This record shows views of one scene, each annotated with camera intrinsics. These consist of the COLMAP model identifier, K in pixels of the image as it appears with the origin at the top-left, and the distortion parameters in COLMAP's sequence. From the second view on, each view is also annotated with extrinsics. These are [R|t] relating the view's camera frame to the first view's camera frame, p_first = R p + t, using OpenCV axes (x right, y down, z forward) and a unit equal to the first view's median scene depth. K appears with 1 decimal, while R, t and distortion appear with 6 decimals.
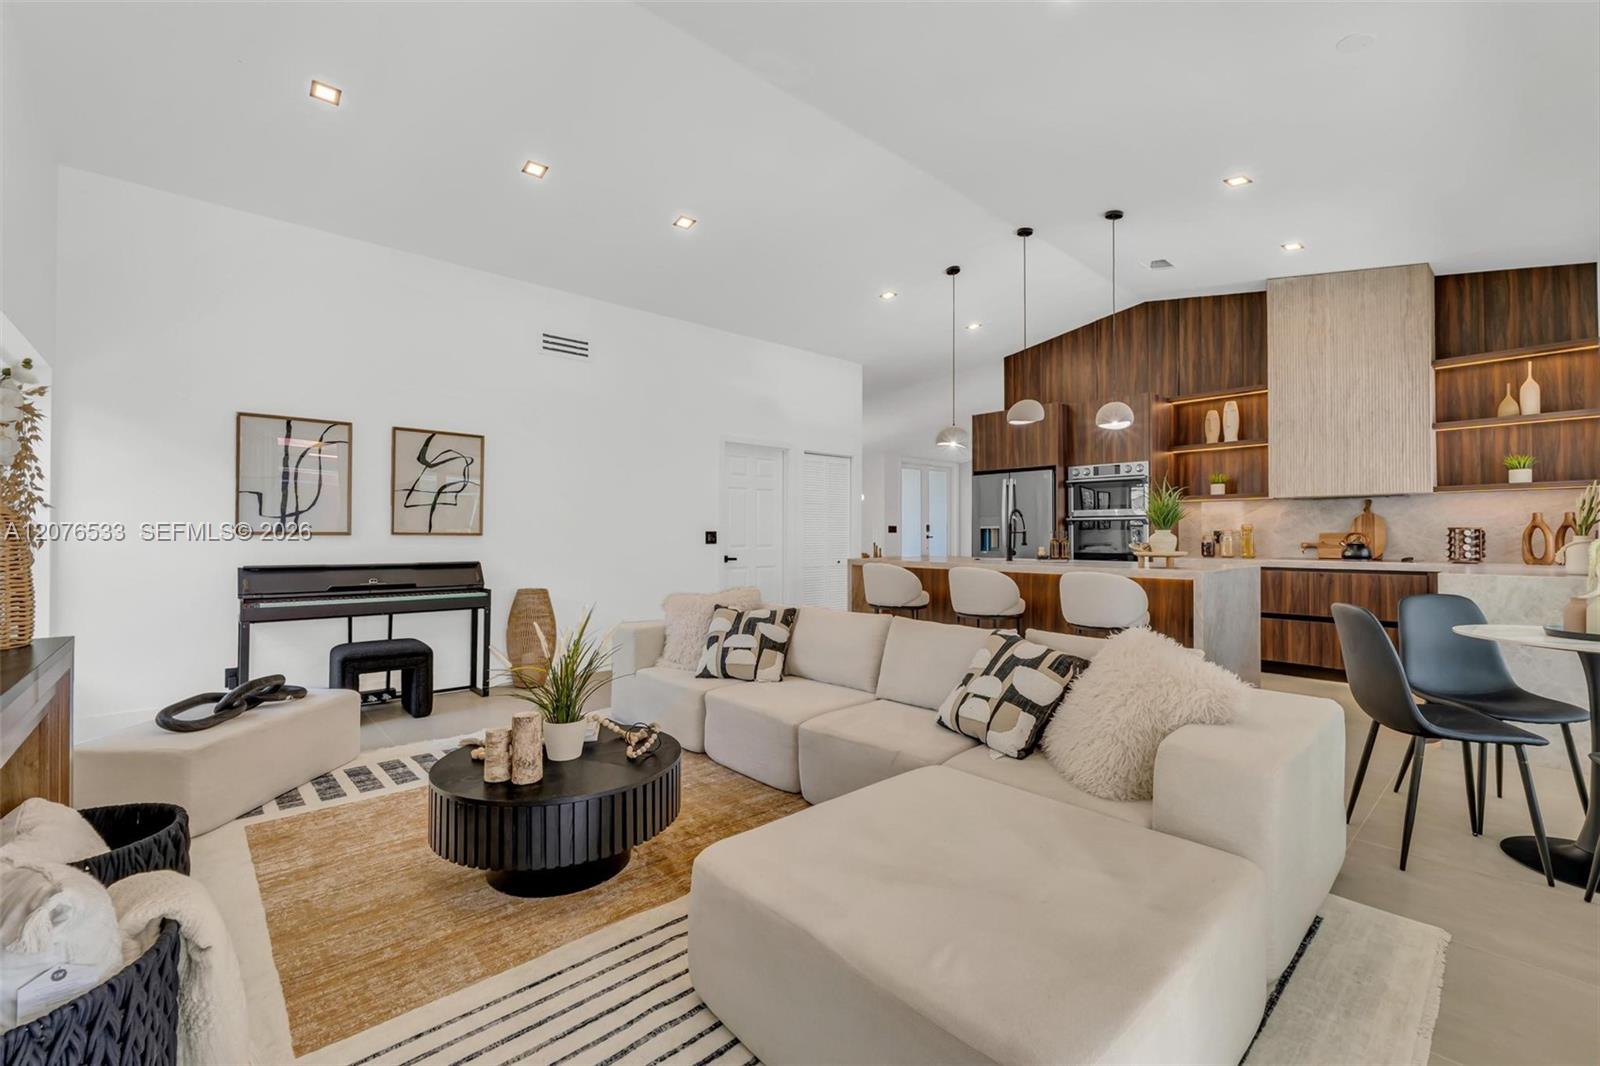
lens RADIAL K [[688.0, 0, 803.0], [0, 688.0, 525.8], [0, 0, 1]] dist [-0.001080, 0.000549]
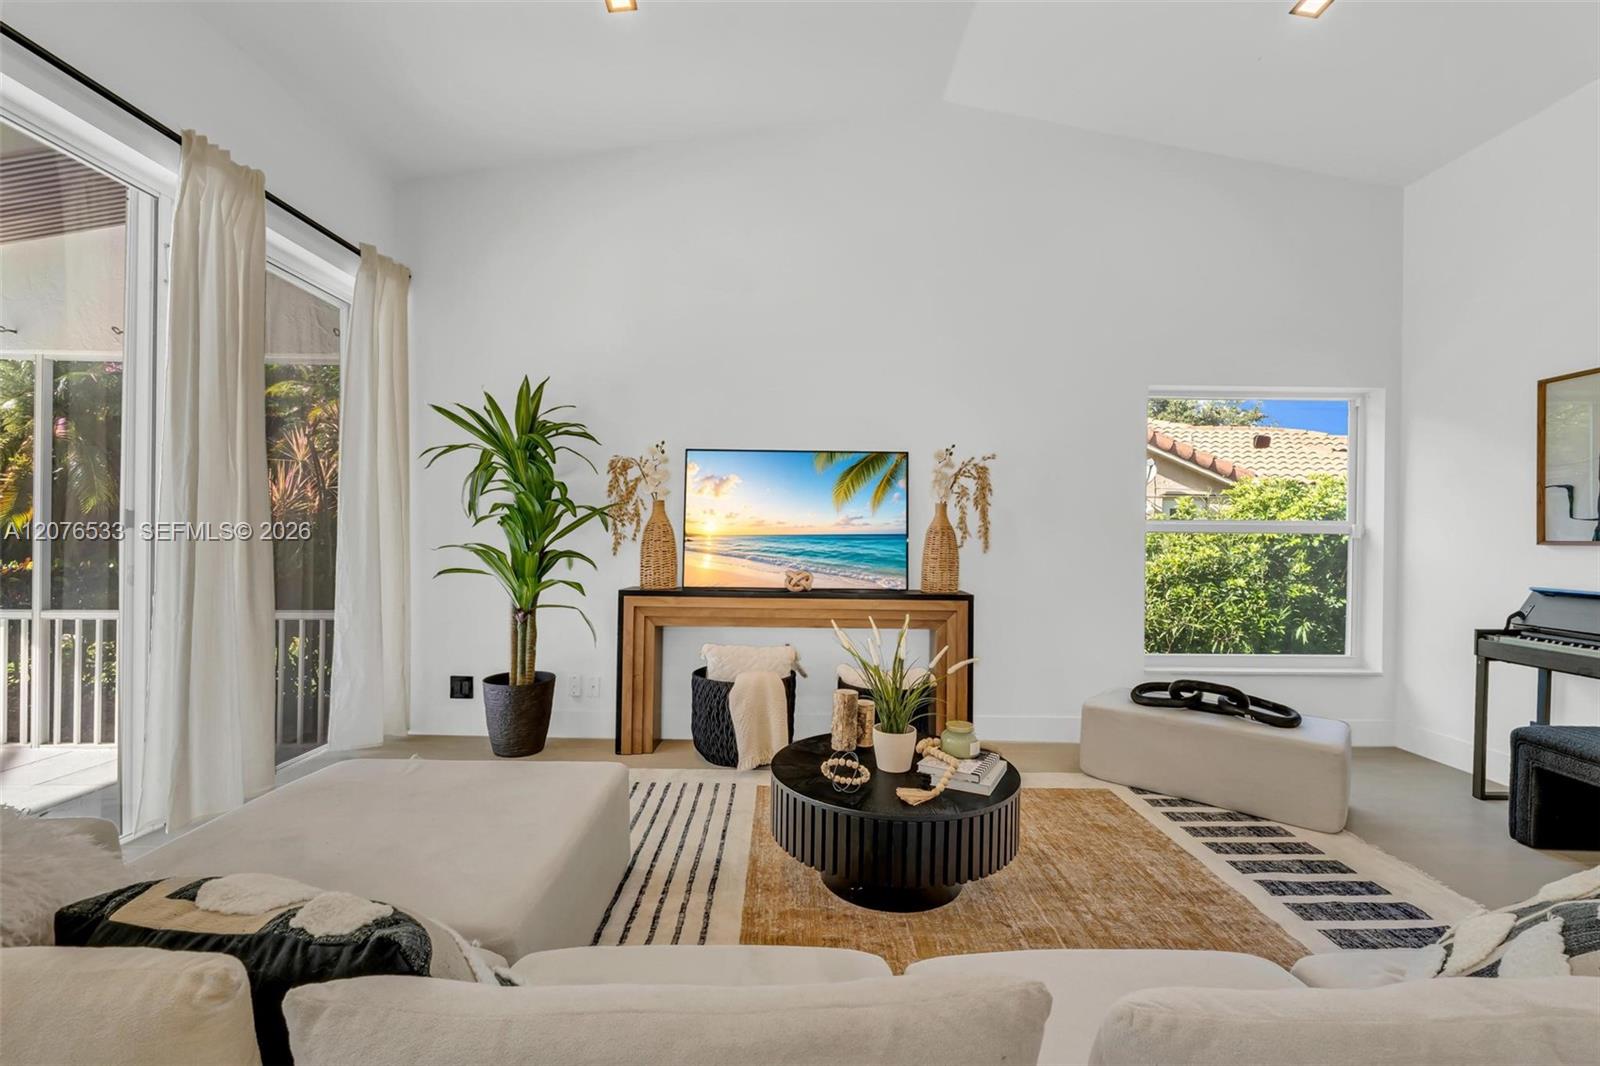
lens RADIAL K [[688.0, 0, 792.2], [0, 688.0, 539.5], [0, 0, 1]] dist [-0.001080, 0.000549]
pose [[-0.664052, -0.009390, -0.747628, 0.341314], [-0.010975, 0.999936, -0.002811, 0.023525], [0.747606, 0.006339, -0.664112, 1.149922]]
